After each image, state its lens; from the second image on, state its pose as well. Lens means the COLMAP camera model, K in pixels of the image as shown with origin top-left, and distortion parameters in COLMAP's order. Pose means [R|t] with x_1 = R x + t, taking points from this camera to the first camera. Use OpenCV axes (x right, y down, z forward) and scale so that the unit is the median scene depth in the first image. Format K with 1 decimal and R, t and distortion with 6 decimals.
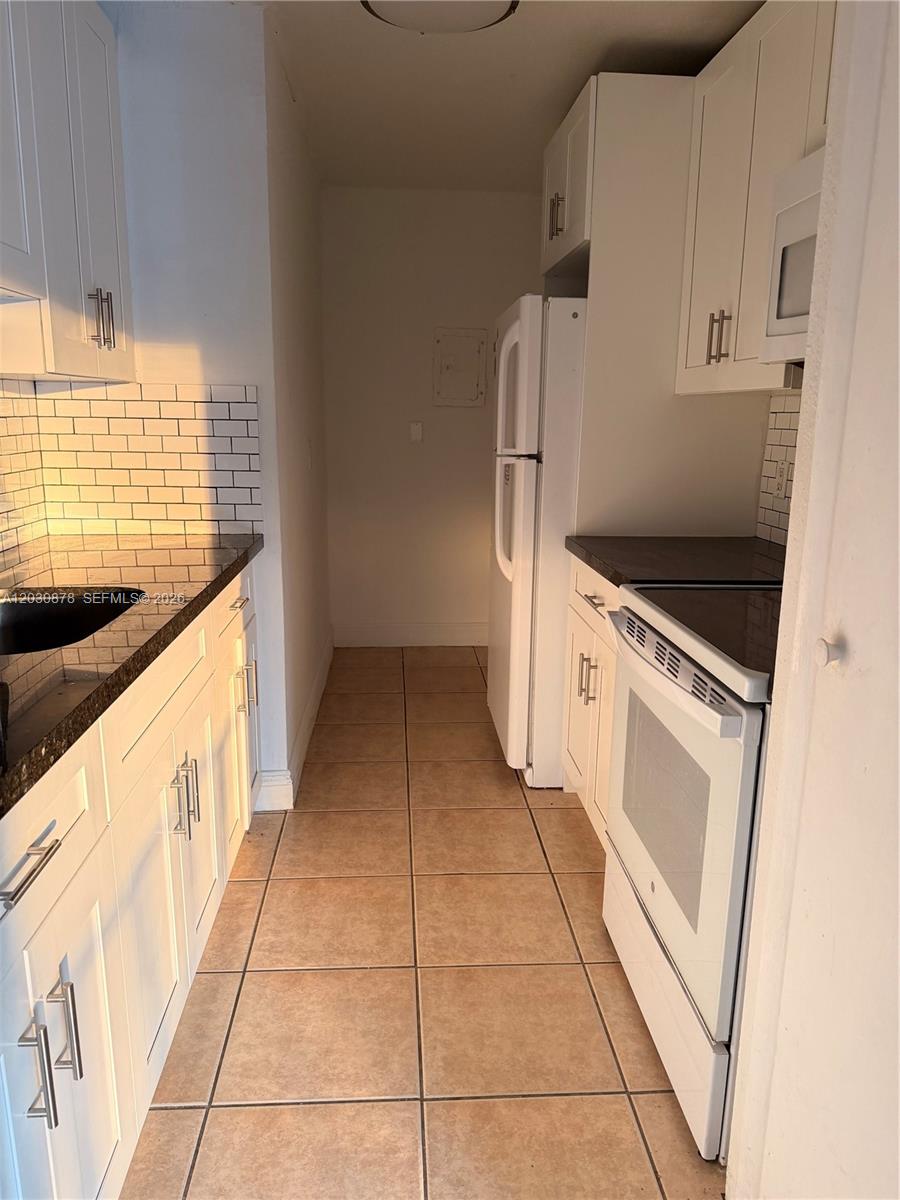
lens RADIAL K [[860.6, 0, 446.5], [0, 860.6, 595.7], [0, 0, 1]] dist [0.045190, -0.051706]
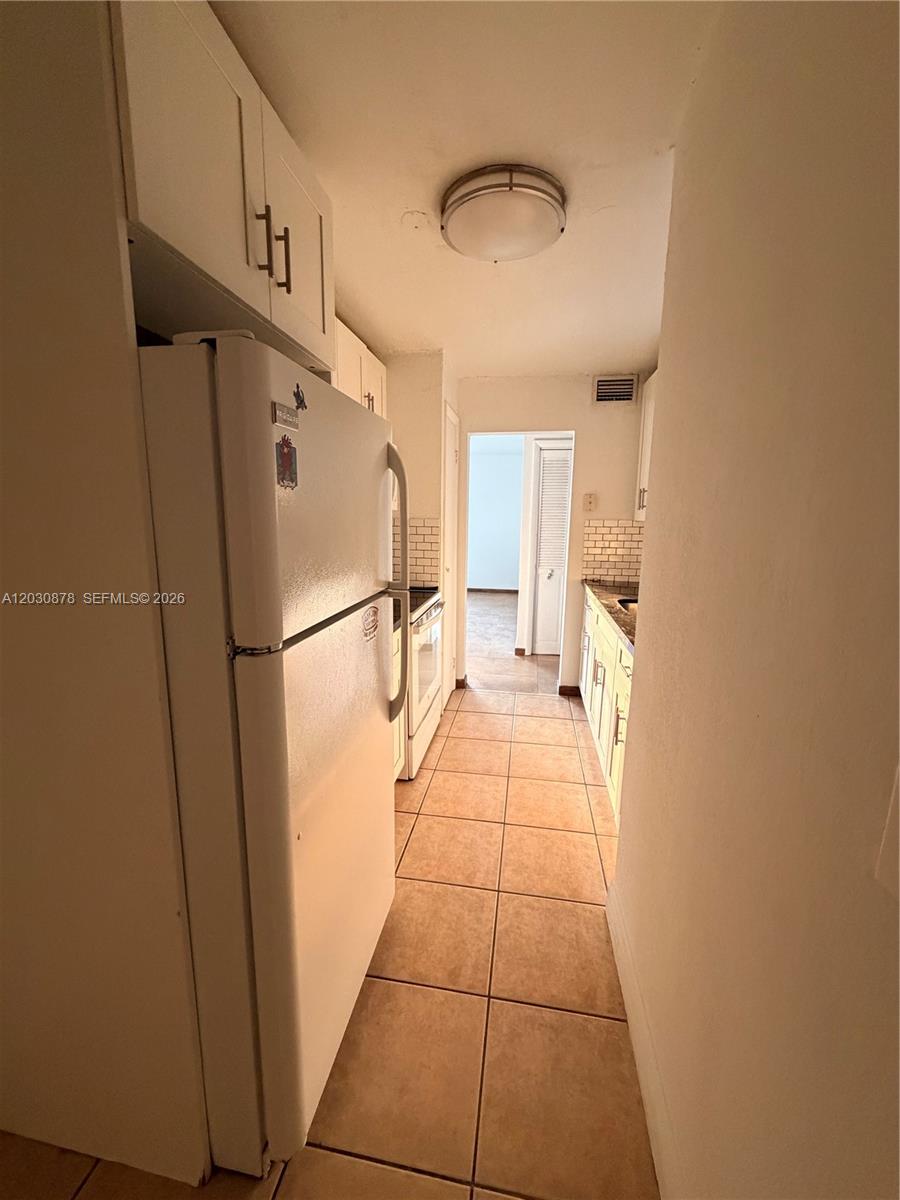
lens RADIAL K [[478.2, 0, 448.9], [0, 478.2, 596.7], [0, 0, 1]] dist [-0.002494, -0.000024]
pose [[-0.973384, -0.063309, 0.220262, -0.134948], [0.024775, 0.926388, 0.375753, -0.497713], [-0.227837, 0.371209, -0.900163, 2.061898]]
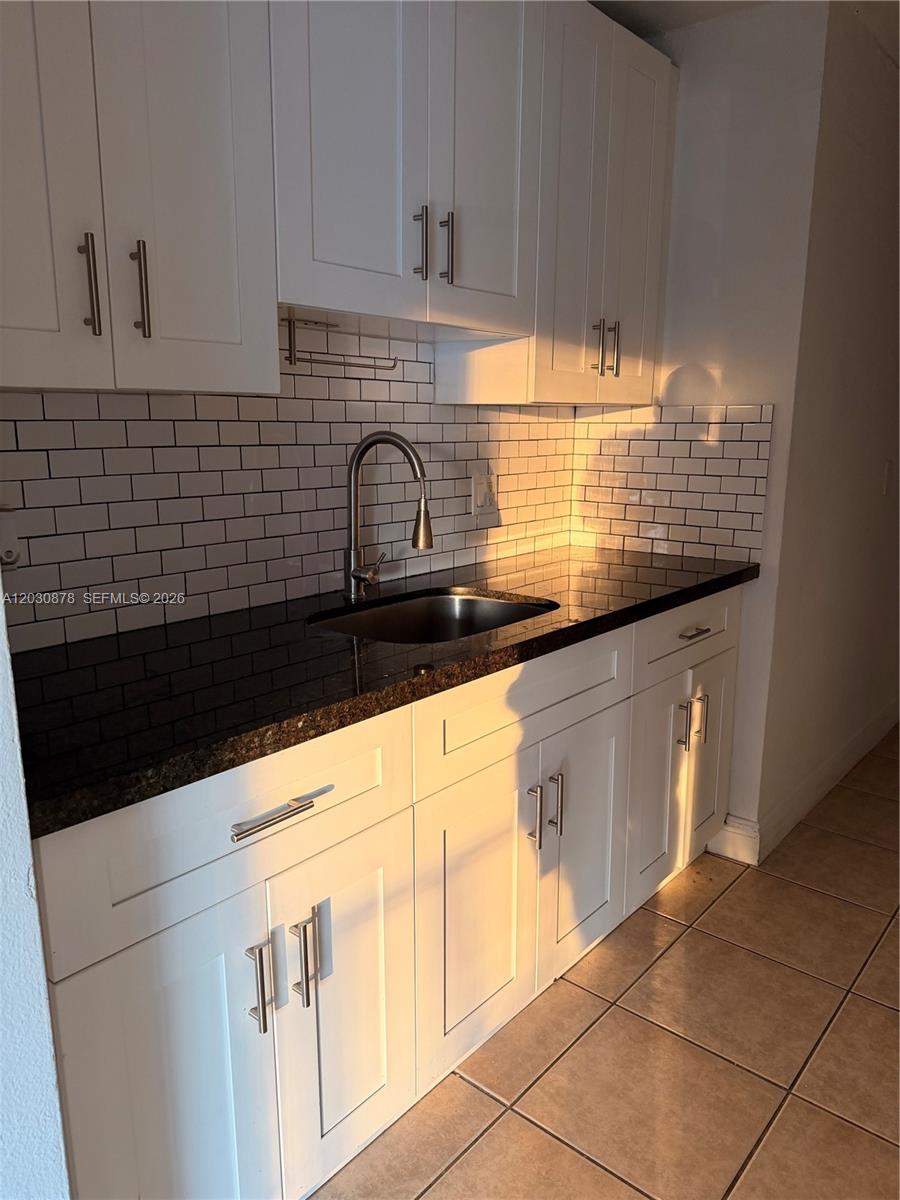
lens RADIAL K [[853.1, 0, 451.4], [0, 853.1, 602.0], [0, 0, 1]] dist [0.001541, -0.006081]
pose [[0.720722, 0.135379, -0.679877, 0.236903], [-0.142573, 0.988727, 0.045740, -0.035947], [0.678405, 0.063966, 0.731899, 0.142703]]
